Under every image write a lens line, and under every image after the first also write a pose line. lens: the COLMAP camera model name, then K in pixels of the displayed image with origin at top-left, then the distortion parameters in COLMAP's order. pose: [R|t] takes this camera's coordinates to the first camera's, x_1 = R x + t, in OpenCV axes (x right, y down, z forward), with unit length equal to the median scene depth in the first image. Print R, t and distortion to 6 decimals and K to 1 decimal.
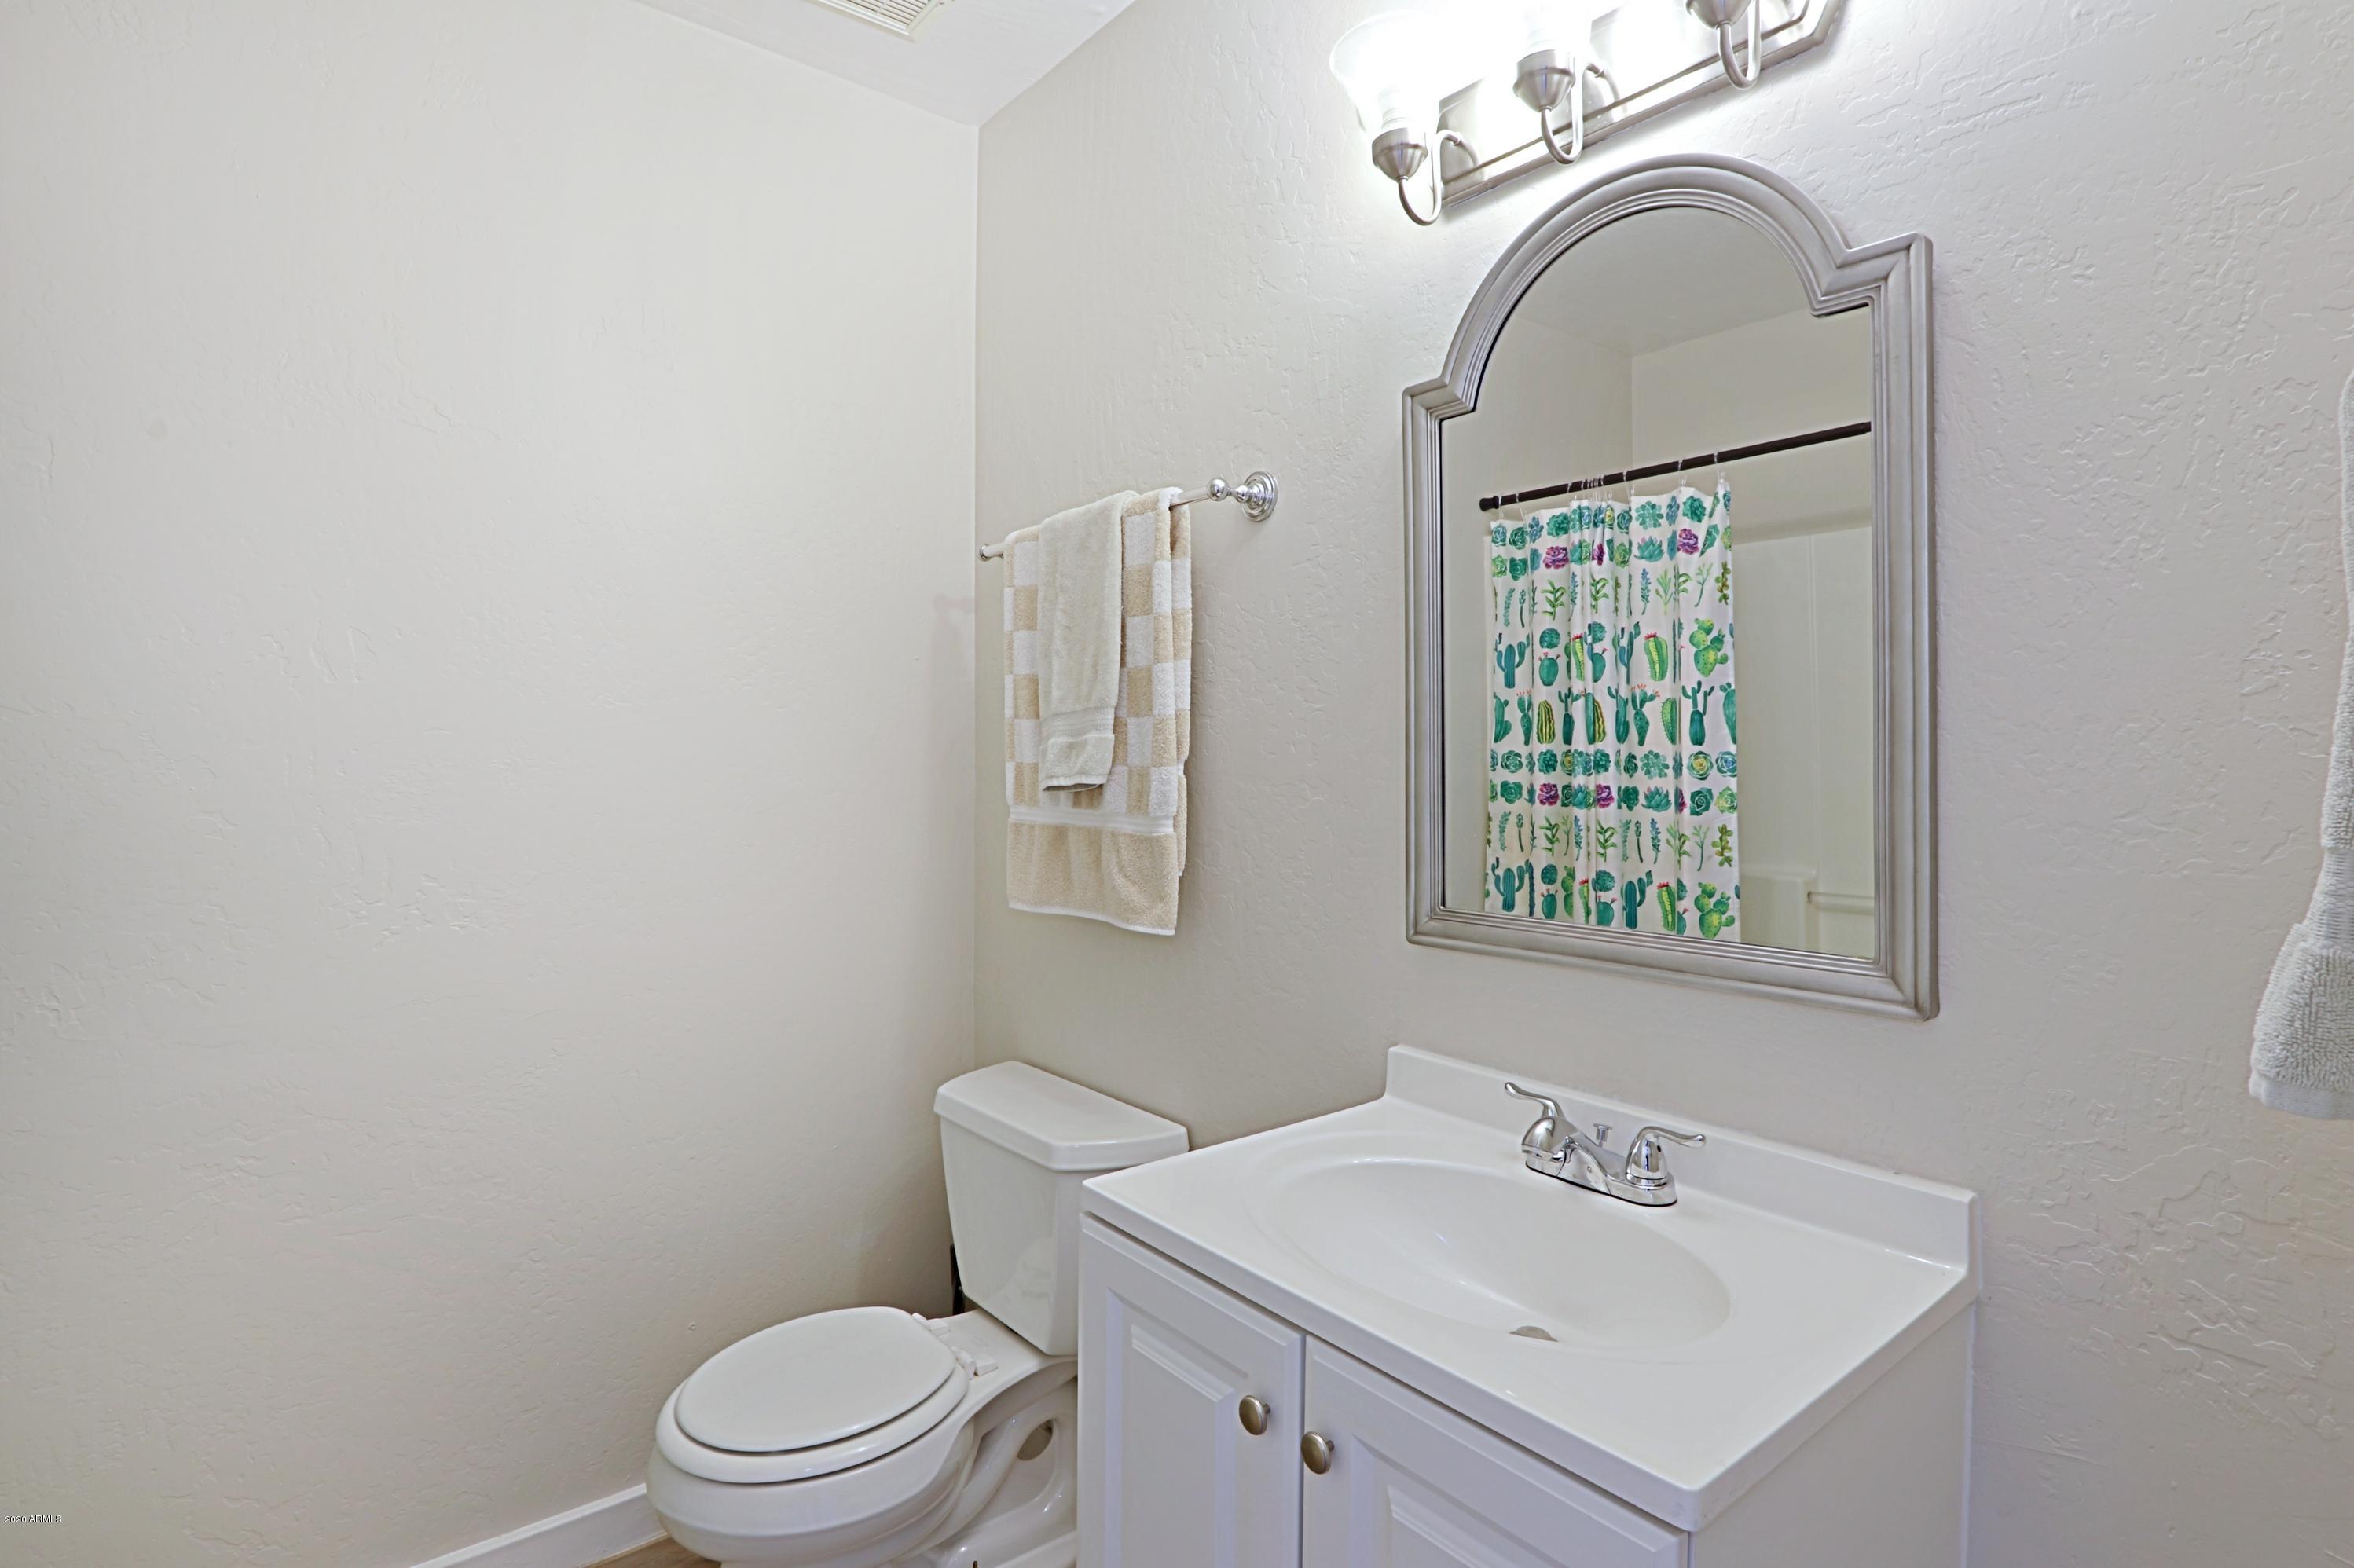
lens RADIAL K [[1181.2, 0, 1192.9], [0, 1181.2, 776.7], [0, 0, 1]] dist [-0.014791, 0.002728]
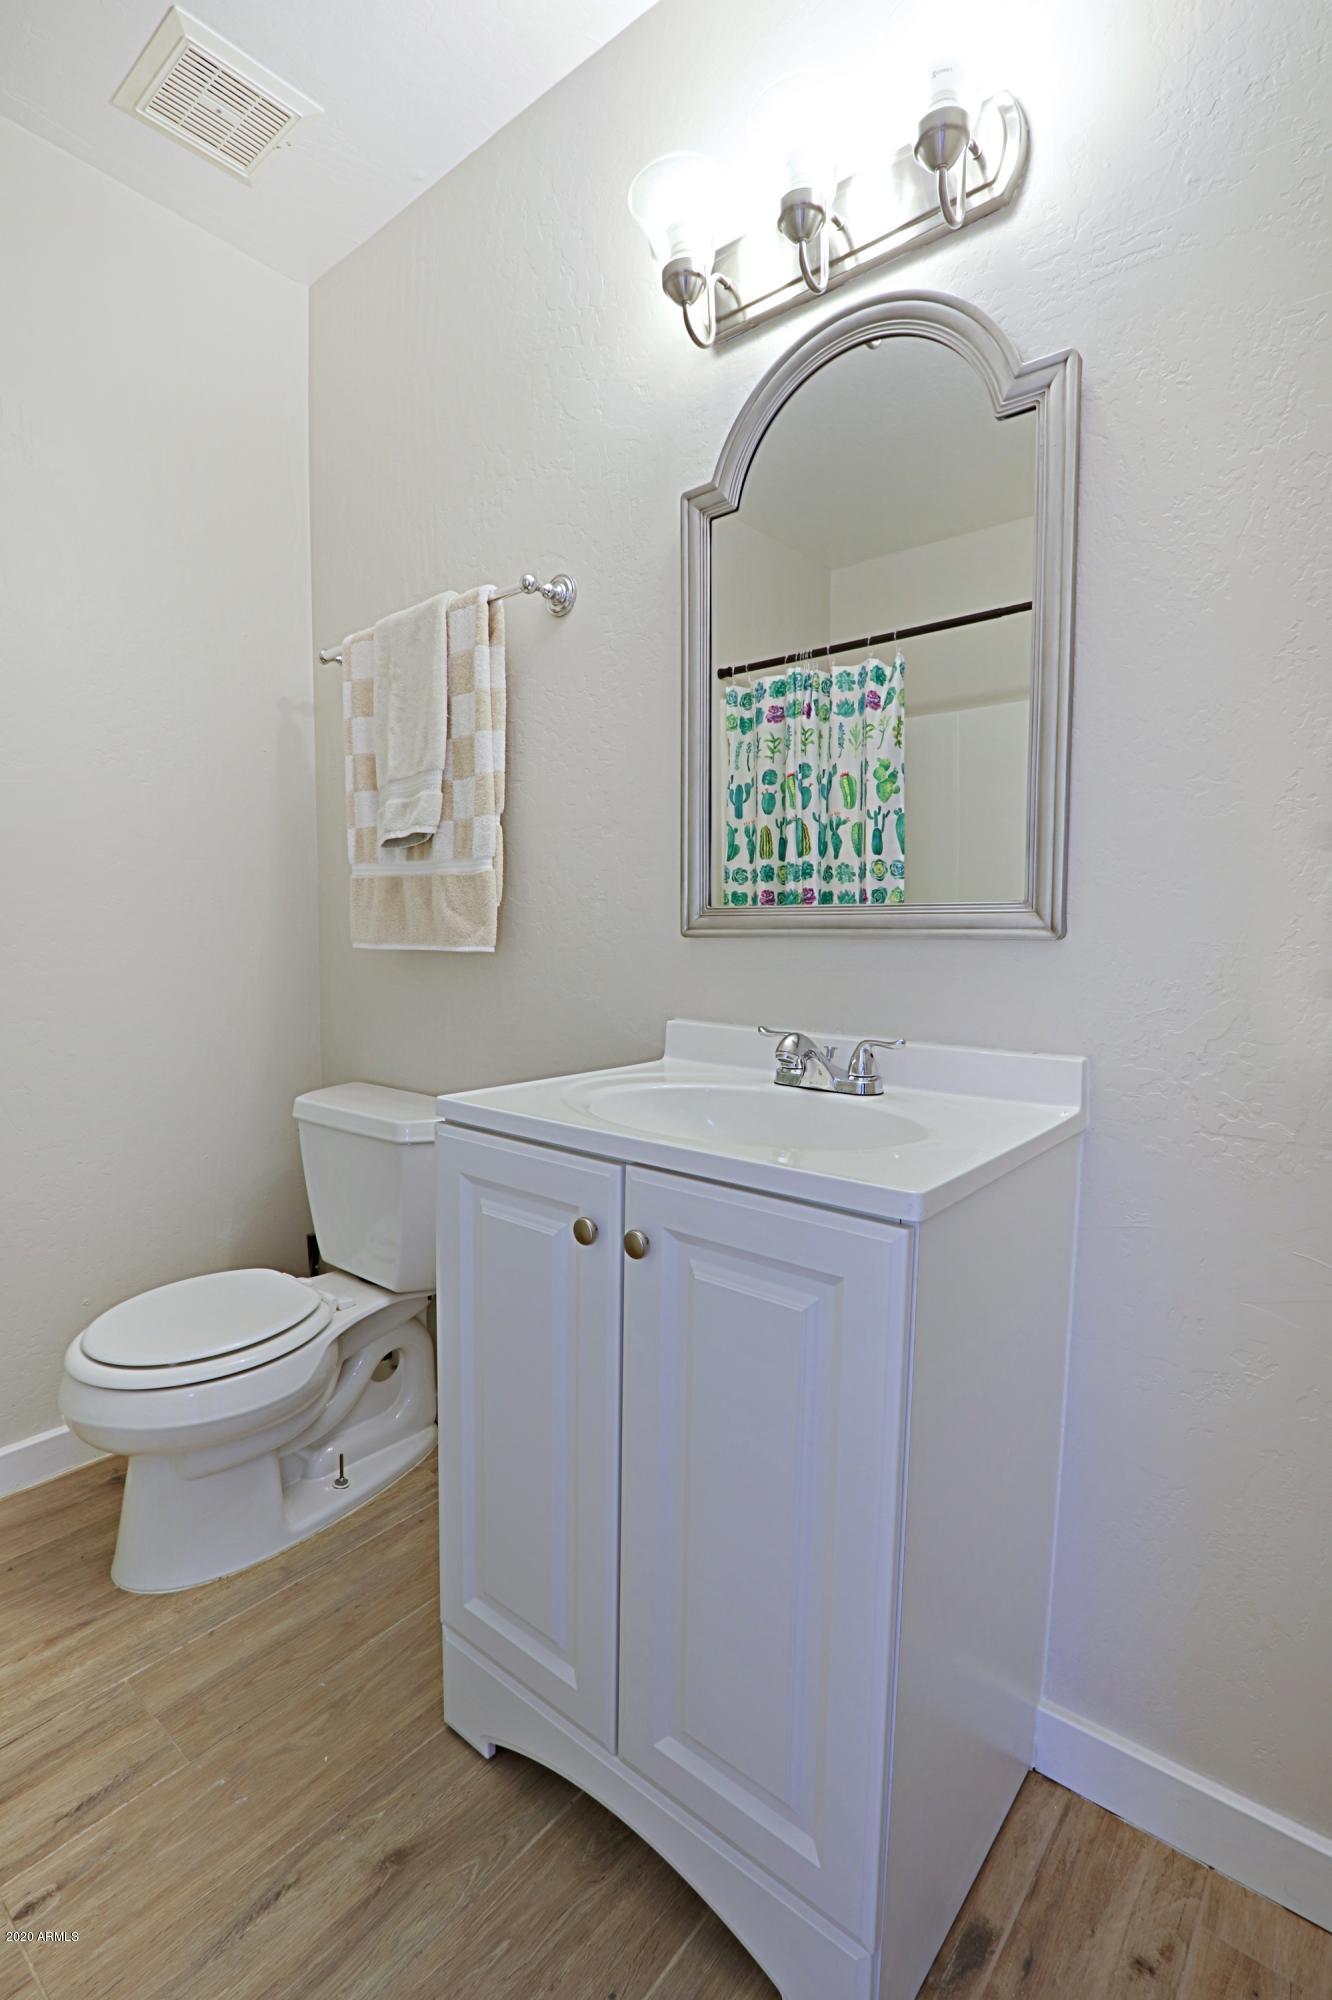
lens RADIAL K [[930.4, 0, 651.5], [0, 930.4, 1000.7], [0, 0, 1]] dist [-0.020516, 0.004823]
pose [[0.983625, -0.012149, 0.179815, -0.030915], [-0.001990, 0.996933, 0.078241, 0.110831], [-0.180214, -0.077317, 0.980584, -0.002511]]
